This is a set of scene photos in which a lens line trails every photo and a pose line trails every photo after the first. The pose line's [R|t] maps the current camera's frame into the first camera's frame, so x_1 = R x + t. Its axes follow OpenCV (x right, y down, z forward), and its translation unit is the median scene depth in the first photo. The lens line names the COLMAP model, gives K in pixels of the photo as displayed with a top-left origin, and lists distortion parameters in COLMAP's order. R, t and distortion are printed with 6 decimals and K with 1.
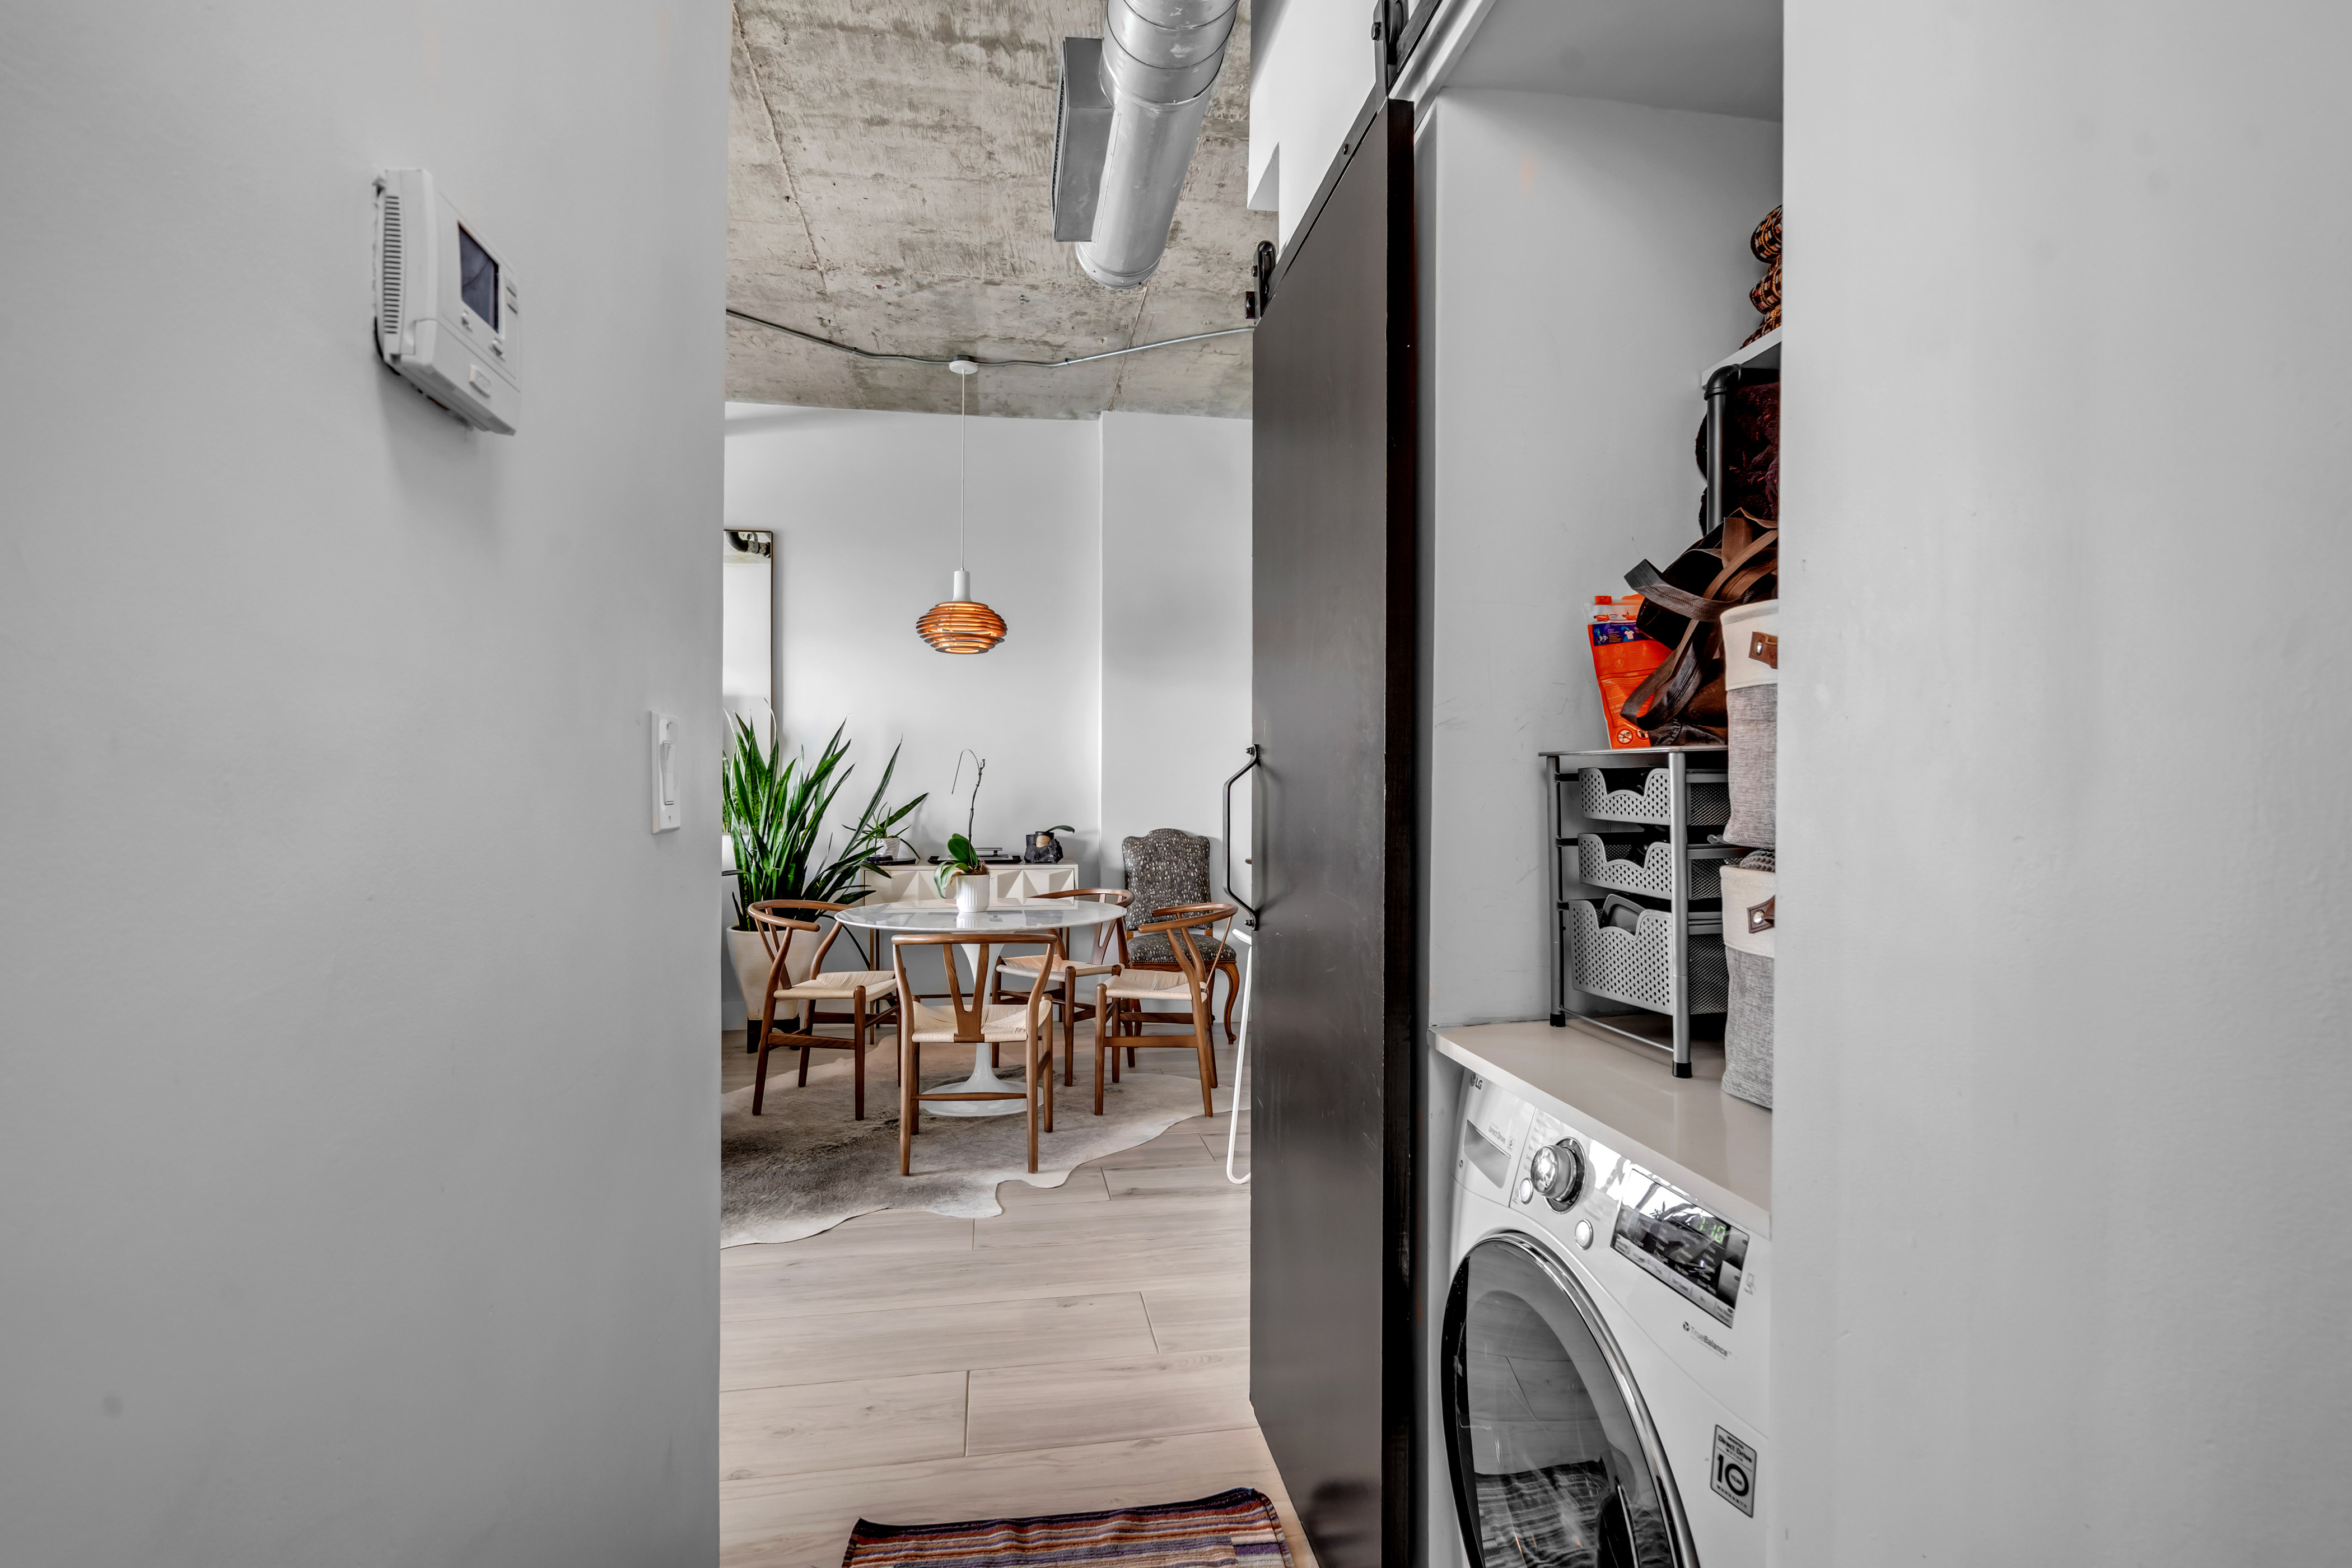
lens RADIAL K [[1104.7, 0, 1187.1], [0, 1104.7, 793.5], [0, 0, 1]] dist [0.001193, 0.000500]
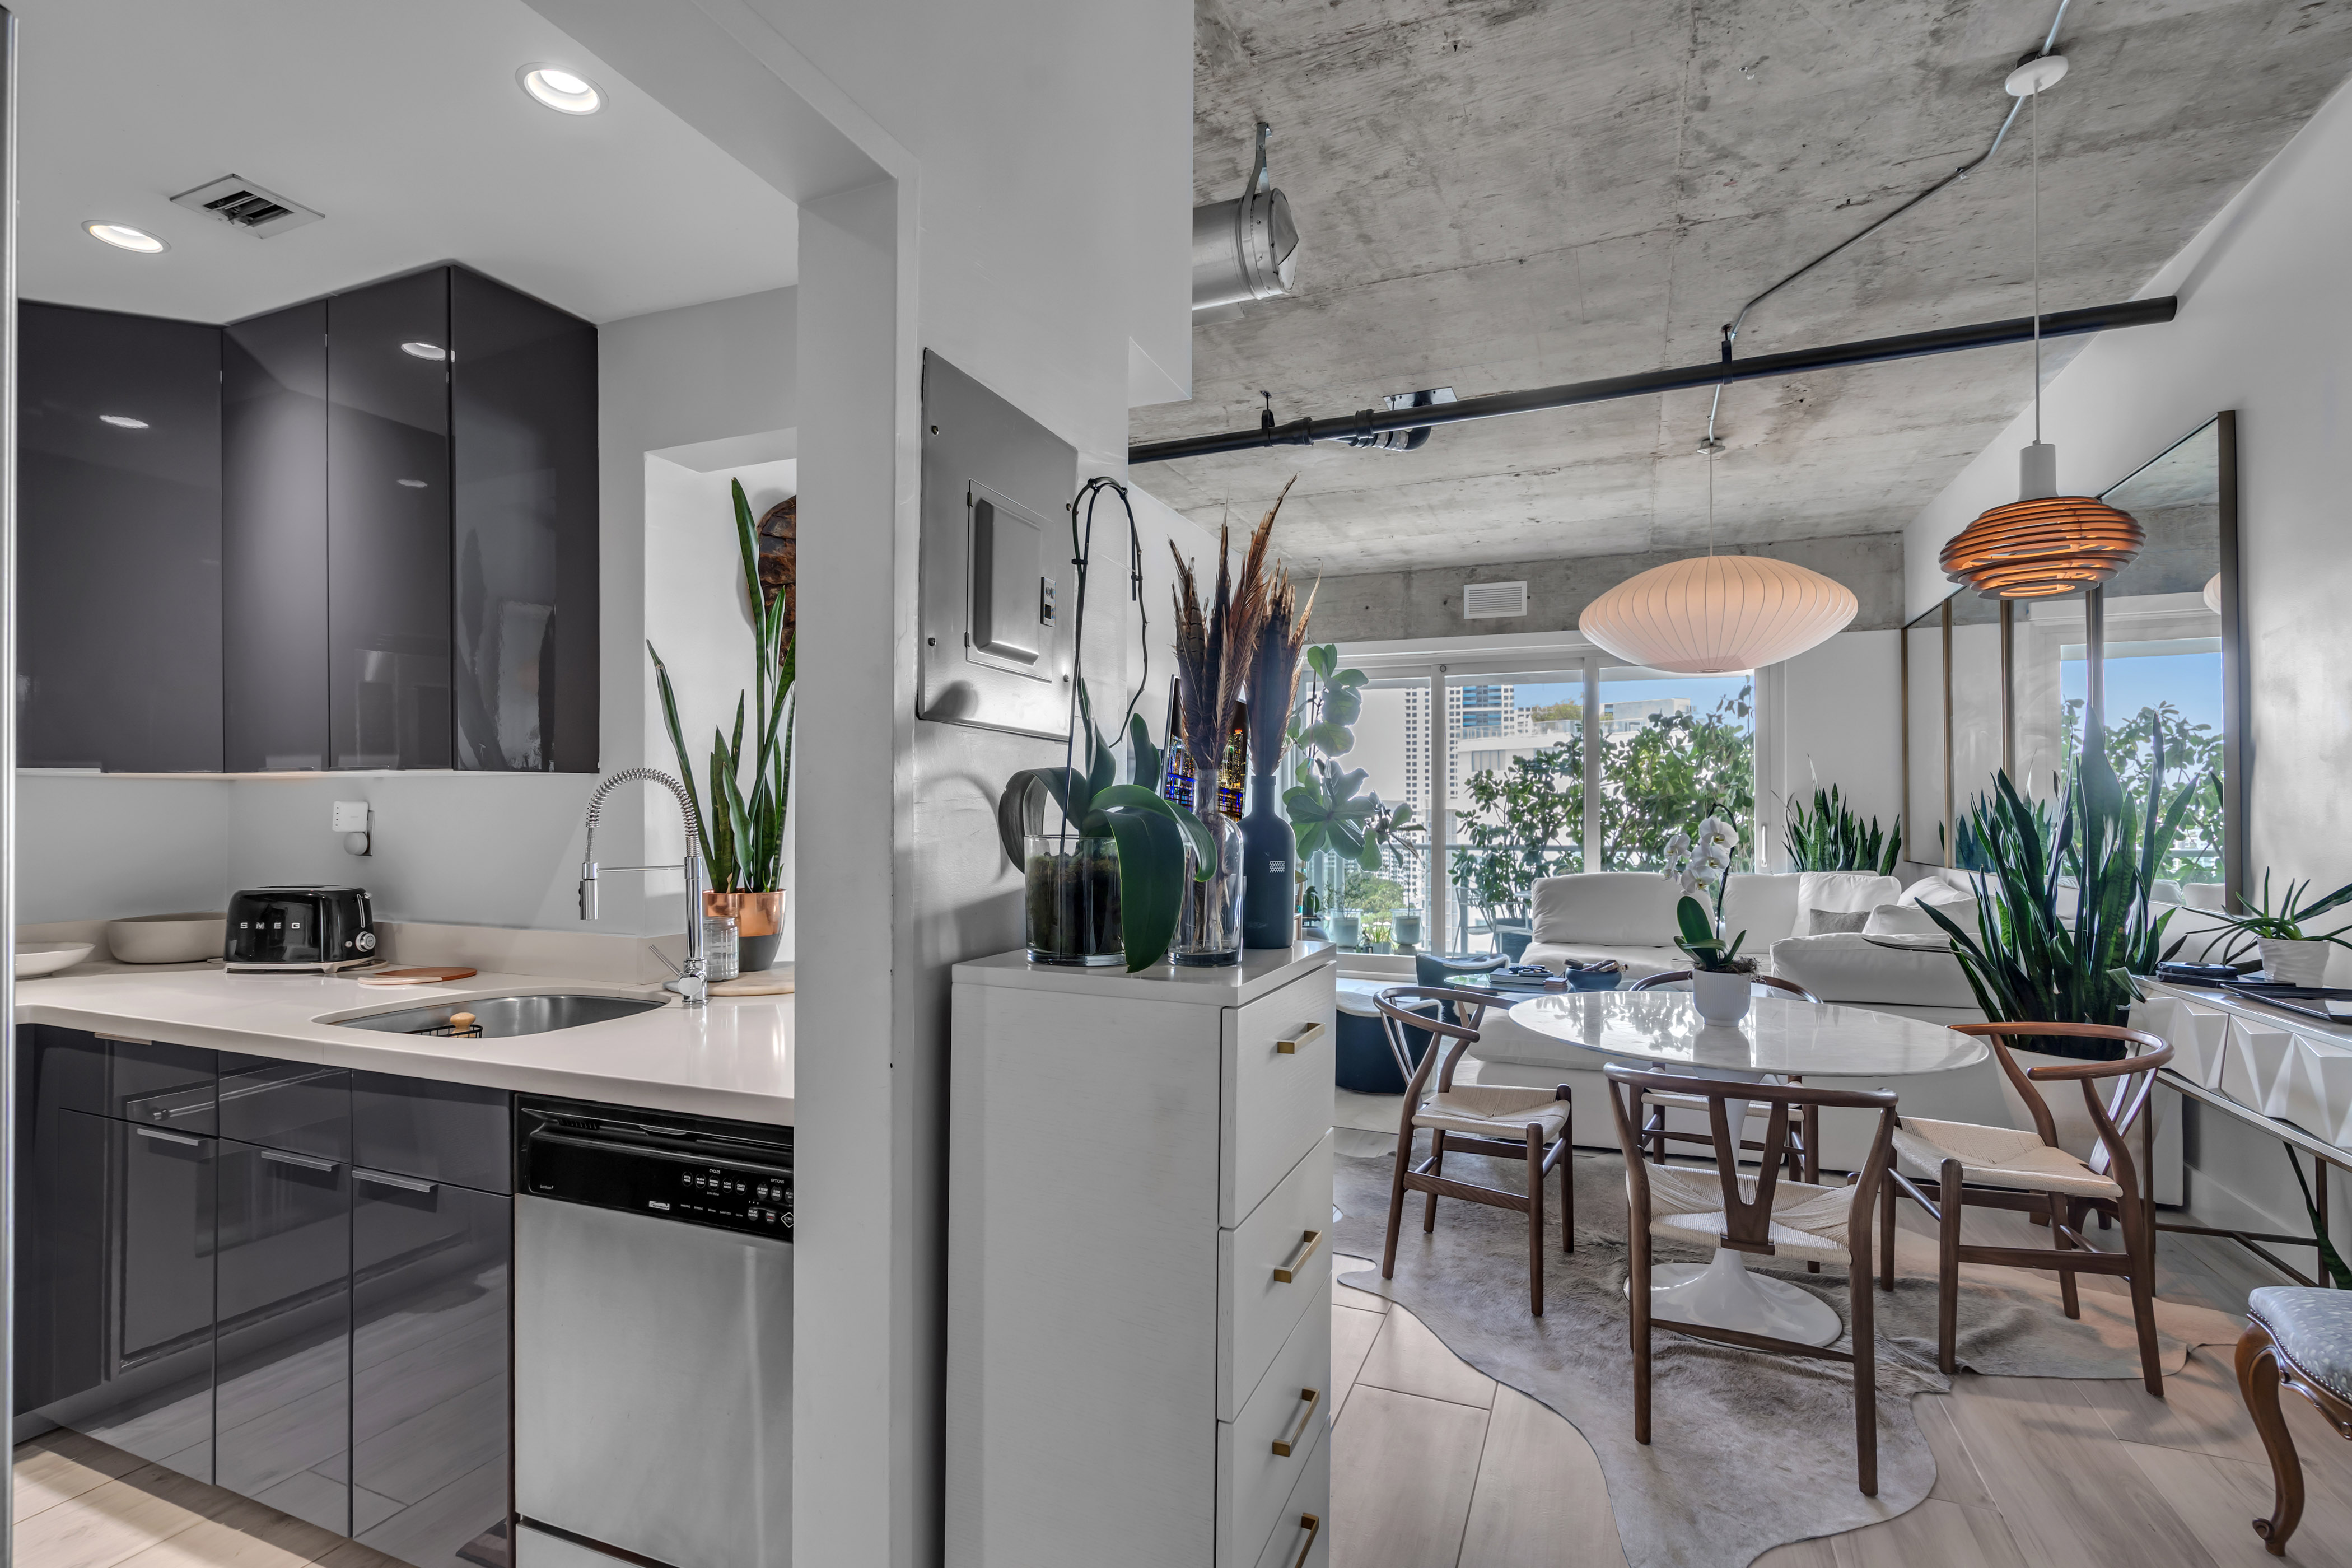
lens RADIAL K [[1102.1, 0, 1181.4], [0, 1102.1, 804.9], [0, 0, 1]] dist [-0.001293, 0.000748]
pose [[-0.533923, 0.000910, -0.845533, 0.483073], [0.004281, 0.999990, -0.001627, -0.025236], [0.845522, -0.004488, -0.533921, 0.922752]]
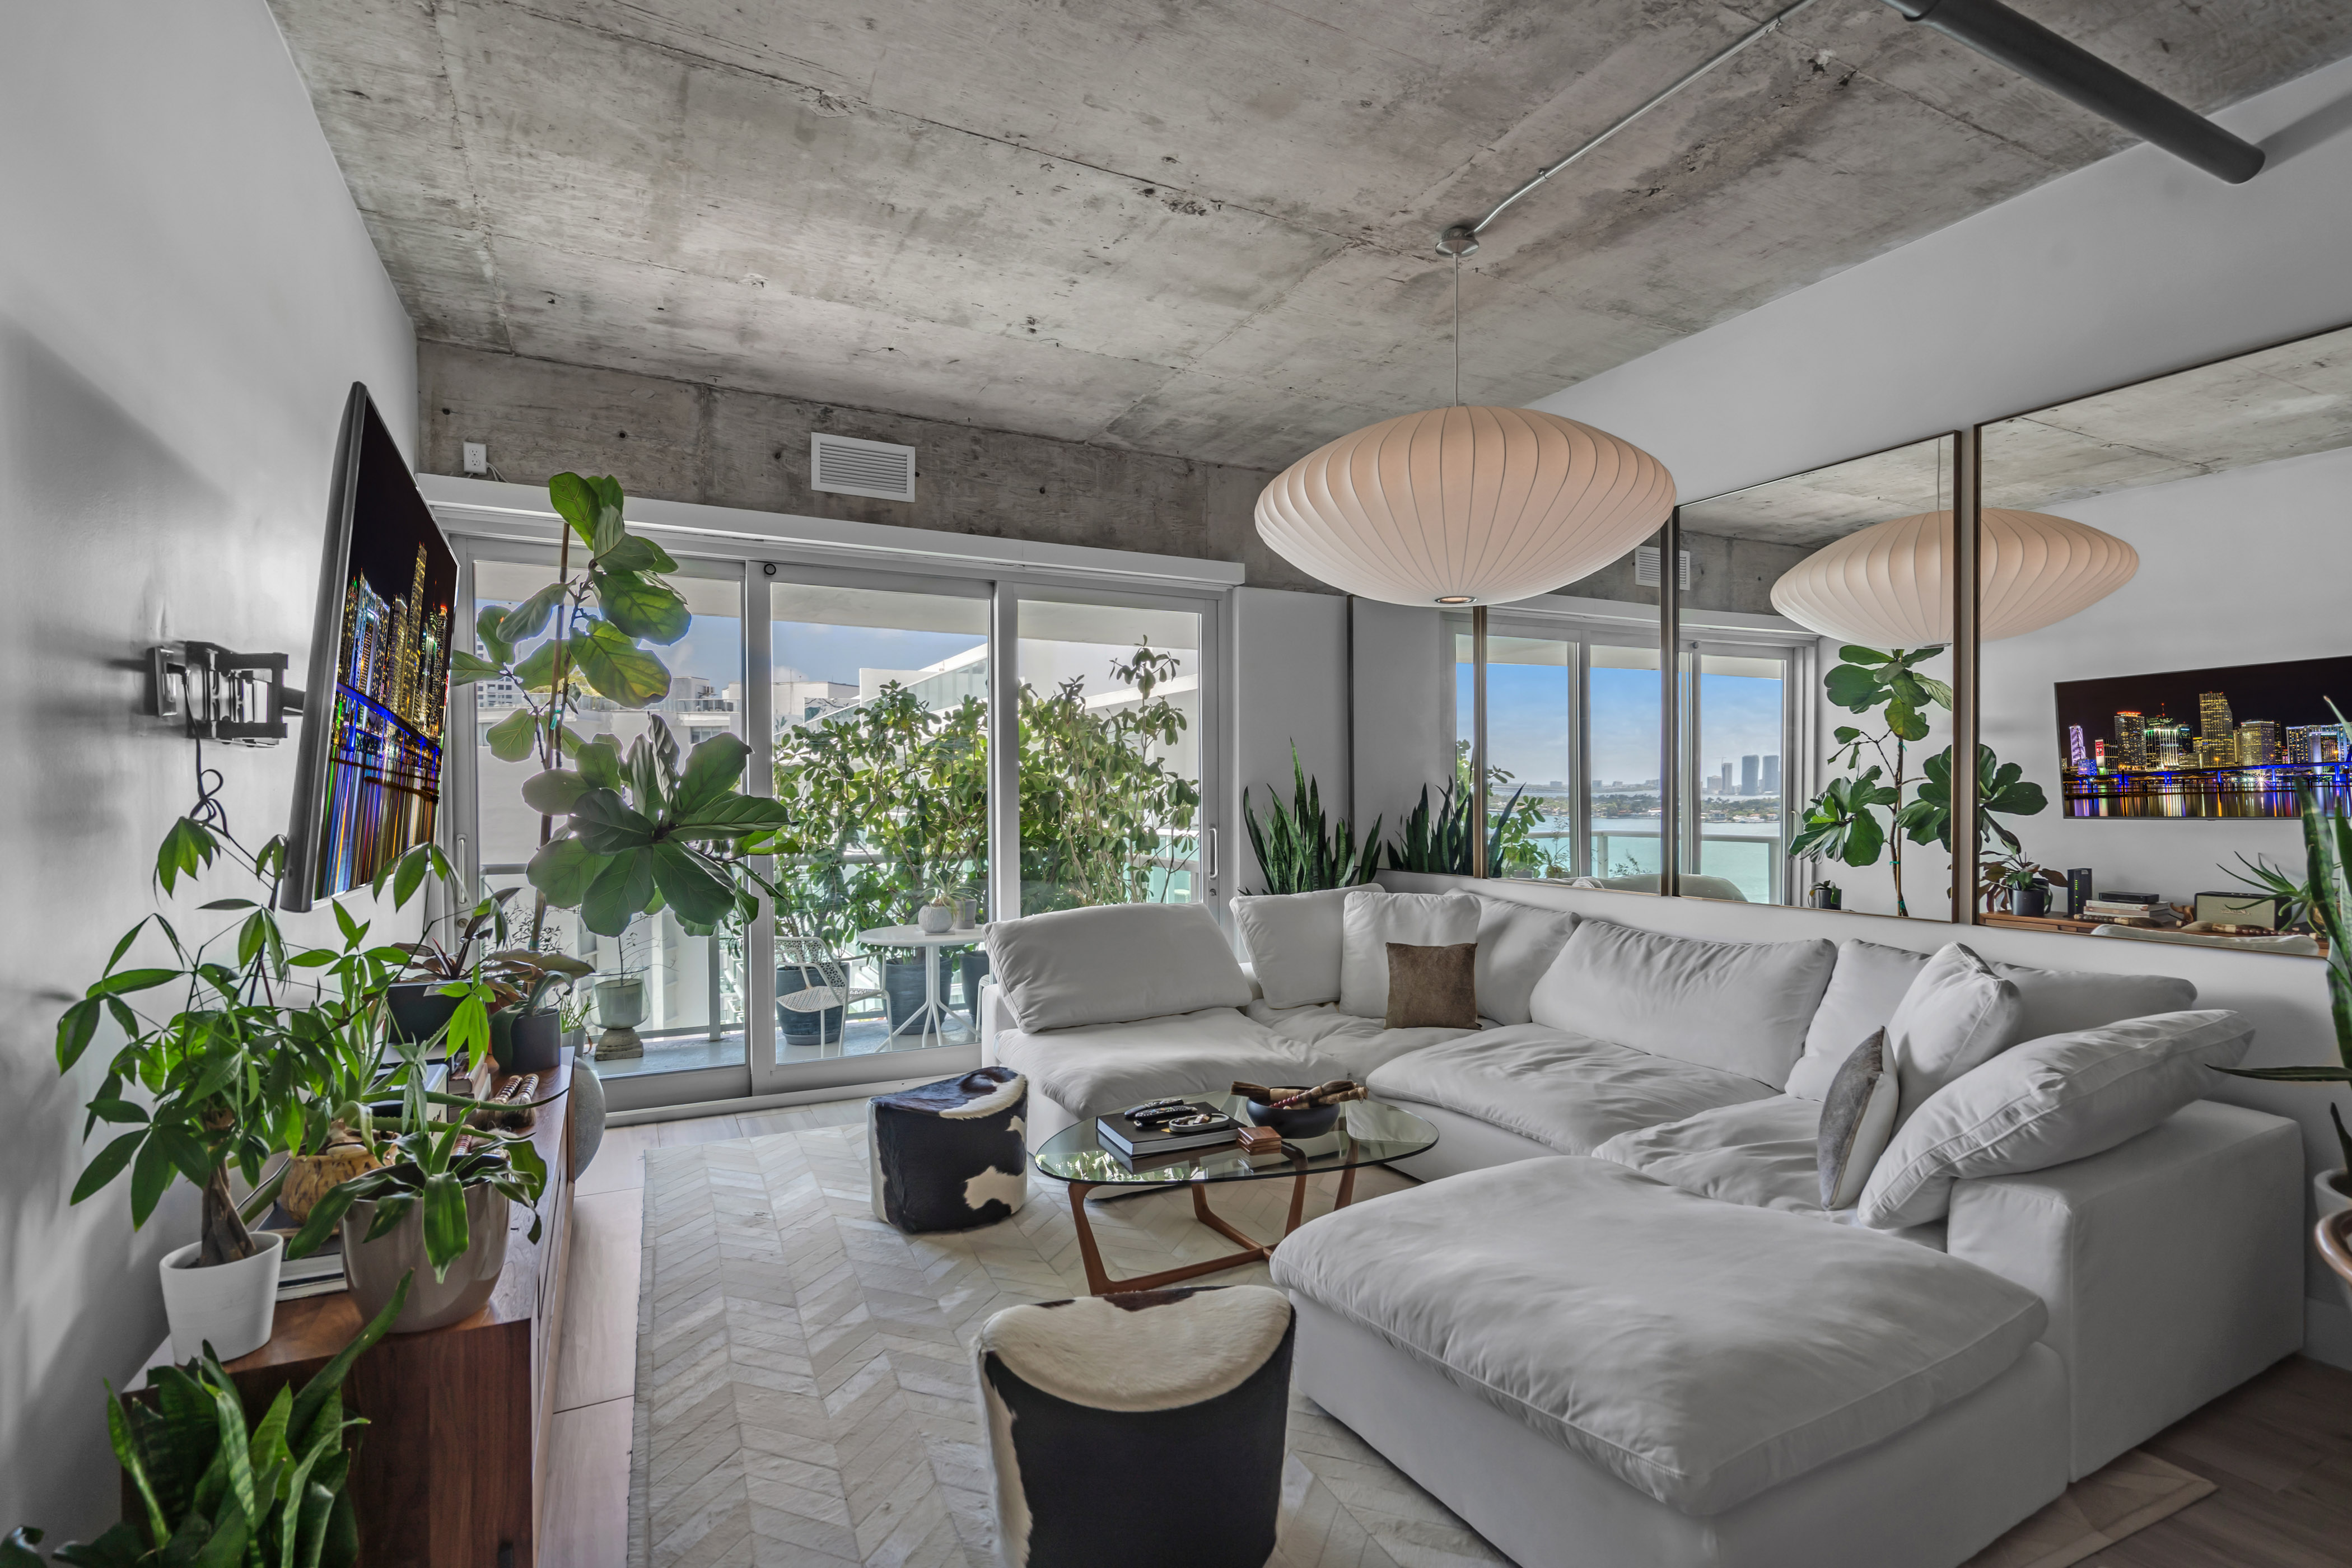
lens RADIAL K [[1125.8, 0, 1248.3], [0, 1125.8, 807.6], [0, 0, 1]] dist [-0.002538, -0.000053]
pose [[0.300935, 0.018048, -0.953474, -0.109547], [-0.000635, 0.999824, 0.018725, -0.041713], [0.953645, -0.005030, 0.300893, 0.428347]]
